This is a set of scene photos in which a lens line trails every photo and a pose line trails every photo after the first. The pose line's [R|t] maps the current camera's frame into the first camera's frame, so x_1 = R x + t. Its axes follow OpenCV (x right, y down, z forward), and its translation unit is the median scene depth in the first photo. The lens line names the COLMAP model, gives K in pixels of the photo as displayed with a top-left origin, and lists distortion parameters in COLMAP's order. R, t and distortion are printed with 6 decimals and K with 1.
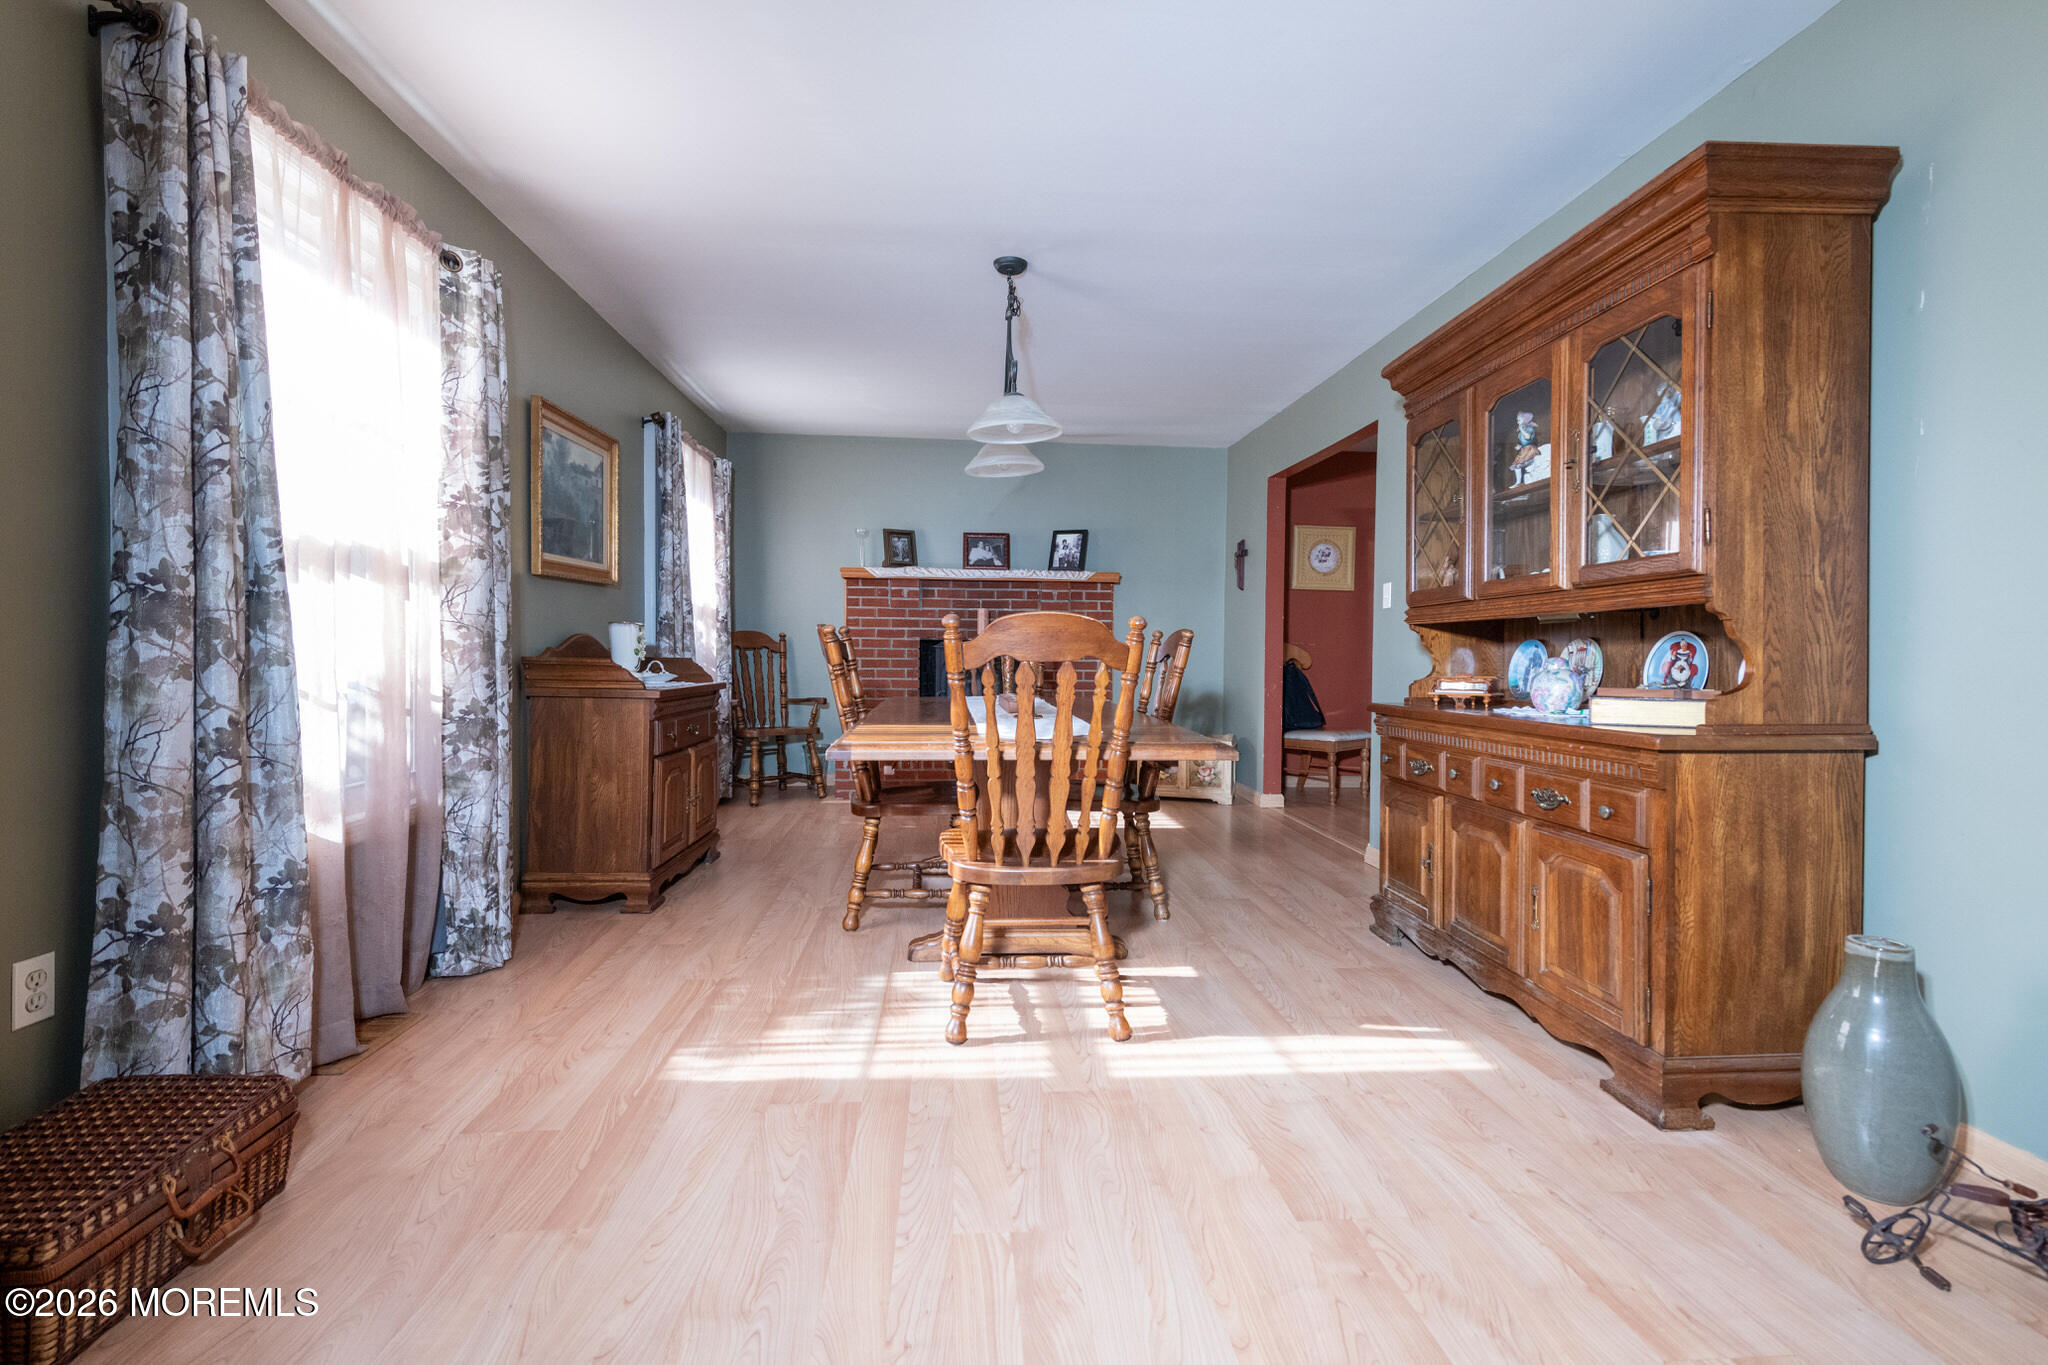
lens RADIAL K [[925.5, 0, 1027.2], [0, 925.5, 671.2], [0, 0, 1]] dist [0.000388, 0.000141]
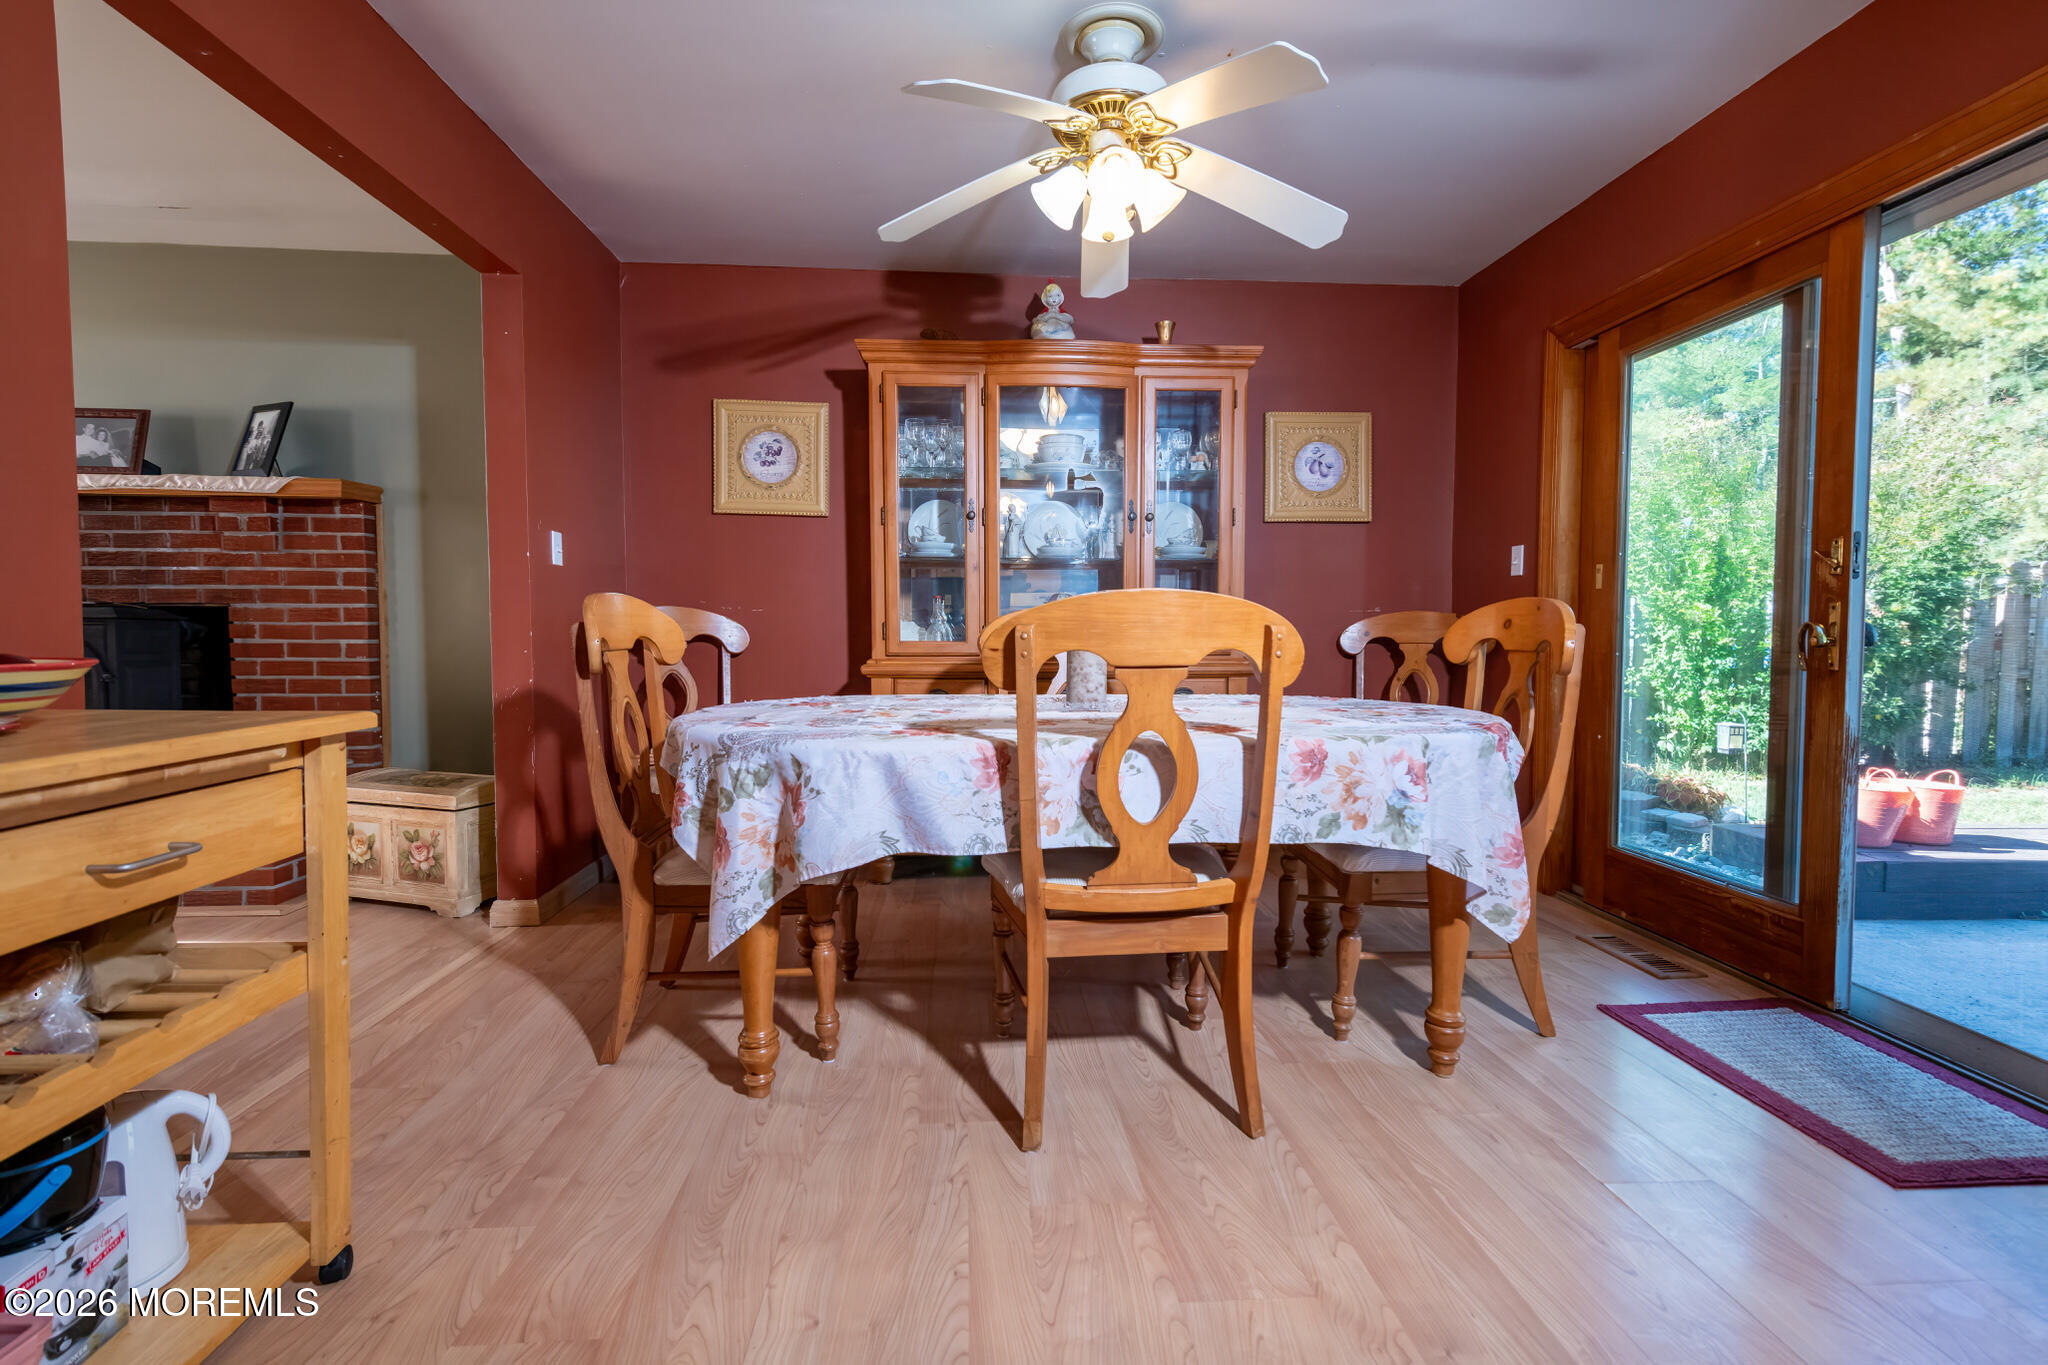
lens RADIAL K [[925.5, 0, 1027.2], [0, 925.5, 671.2], [0, 0, 1]] dist [0.000388, 0.000141]
pose [[0.999975, -0.005712, 0.004116, 0.496613], [0.005609, 0.999678, 0.024743, -0.005148], [-0.004256, -0.024720, 0.999685, 0.450858]]
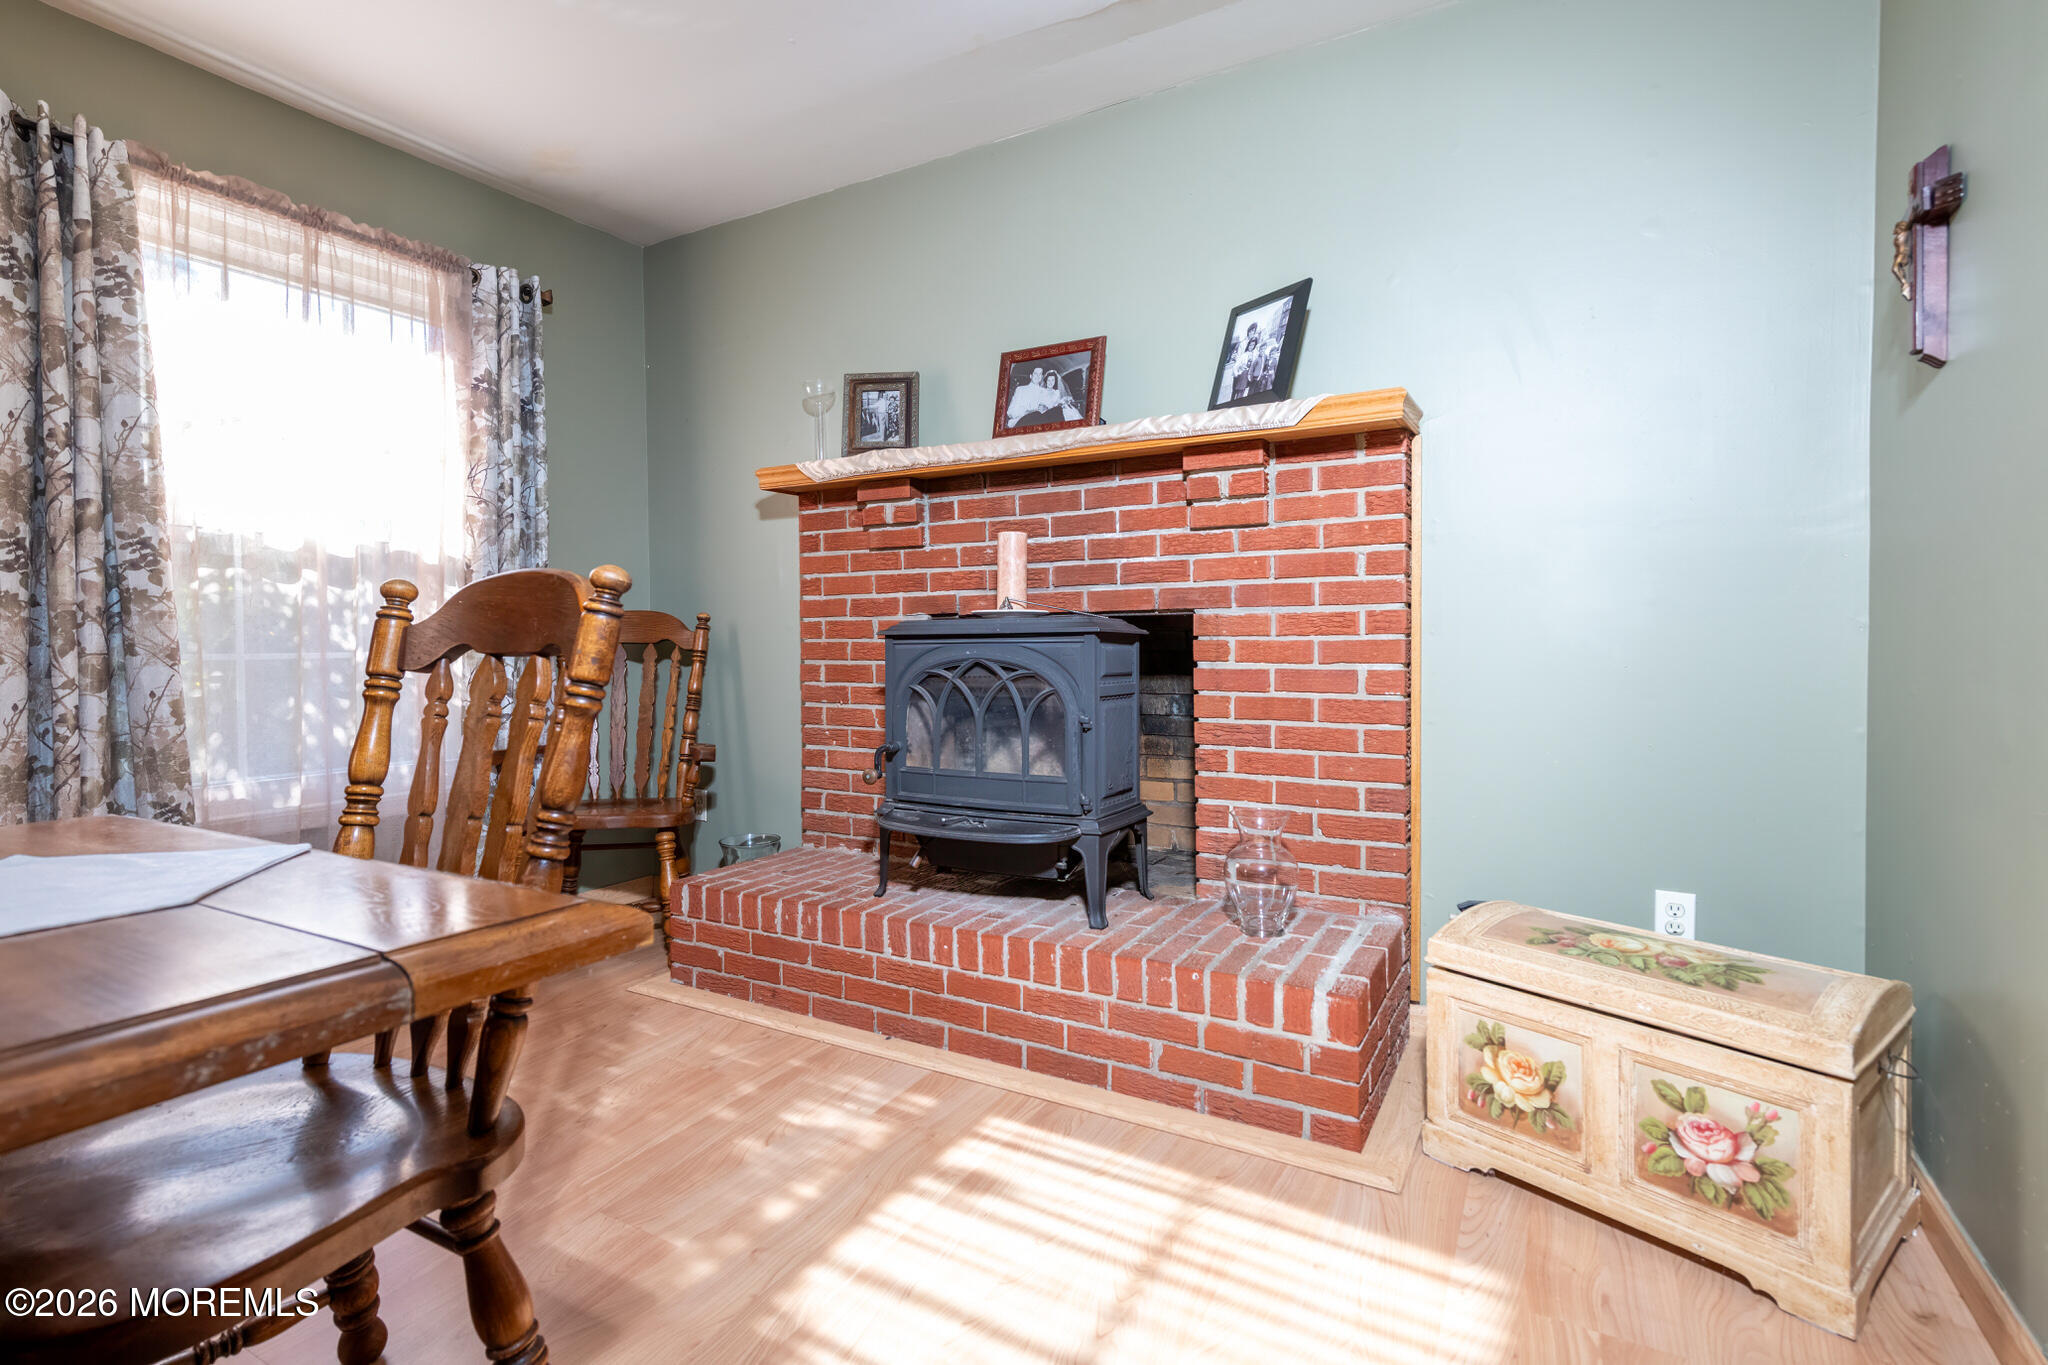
lens RADIAL K [[925.5, 0, 1027.2], [0, 925.5, 671.2], [0, 0, 1]] dist [0.000388, 0.000141]
pose [[0.837044, 0.002918, -0.547127, 0.163383], [0.001077, 0.999975, 0.006980, -0.012766], [0.547134, -0.006431, 0.837020, 0.664782]]
